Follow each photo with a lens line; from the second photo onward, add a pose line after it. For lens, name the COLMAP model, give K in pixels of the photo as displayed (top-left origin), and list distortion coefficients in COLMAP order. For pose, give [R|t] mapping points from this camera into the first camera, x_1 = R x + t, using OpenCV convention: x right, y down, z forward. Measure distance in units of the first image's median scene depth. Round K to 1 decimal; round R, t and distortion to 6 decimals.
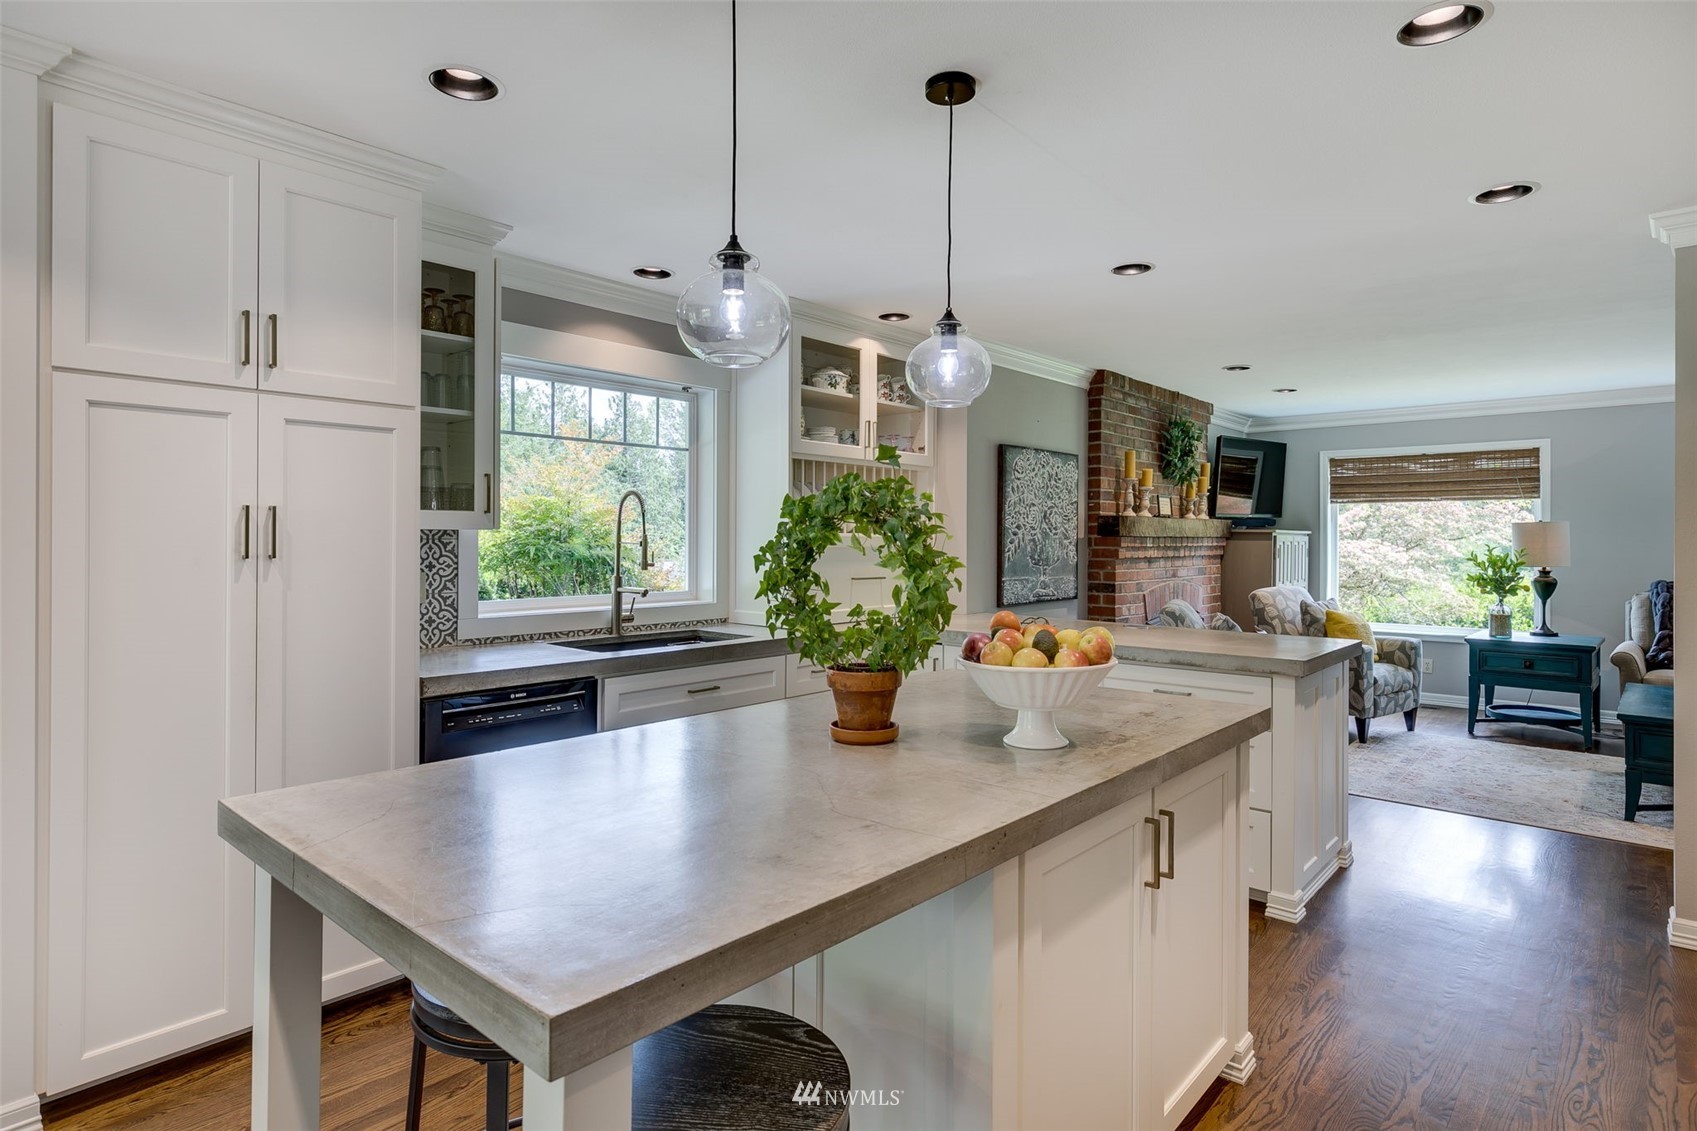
lens RADIAL K [[886.0, 0, 833.1], [0, 886.0, 543.1], [0, 0, 1]] dist [-0.002015, -0.000602]
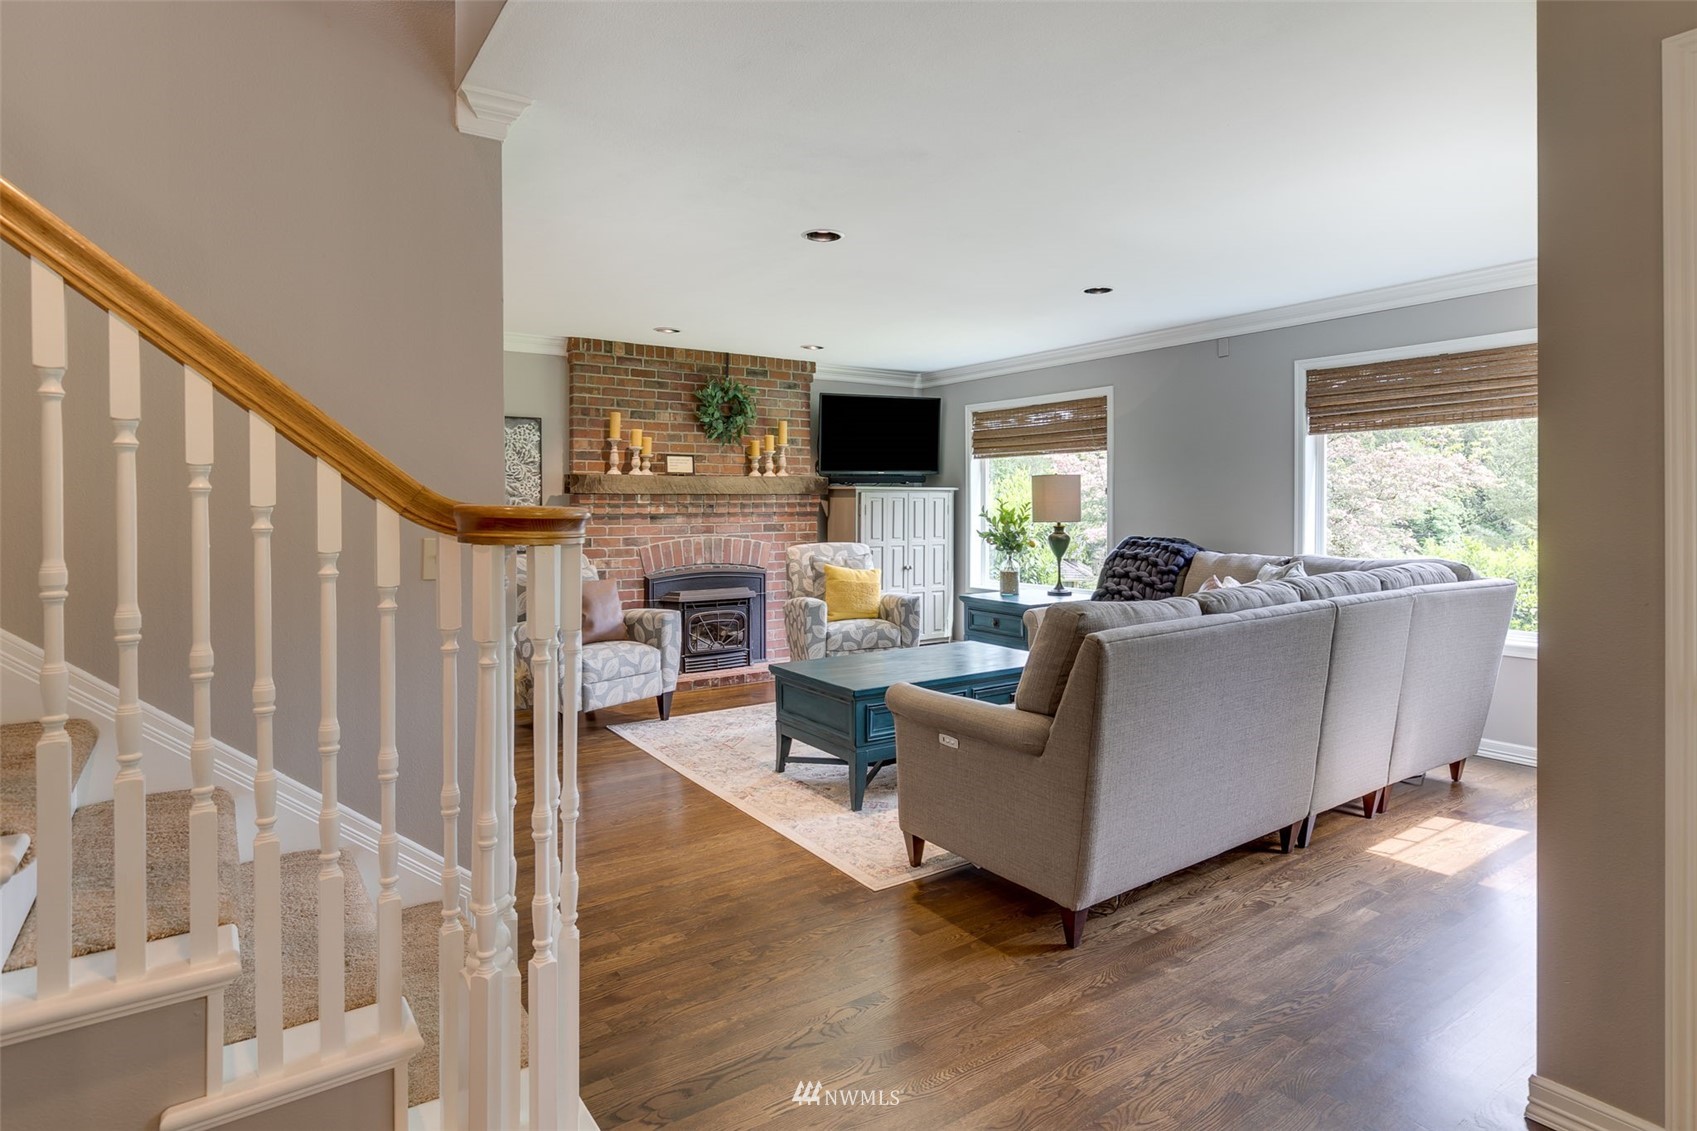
lens RADIAL K [[890.1, 0, 849.5], [0, 890.1, 508.4], [0, 0, 1]] dist [0.000349, 0.000060]
pose [[0.978820, -0.004621, -0.204670, 0.779909], [0.006456, 0.999945, 0.008300, 0.002067], [0.204620, -0.009446, 0.978796, 0.011863]]
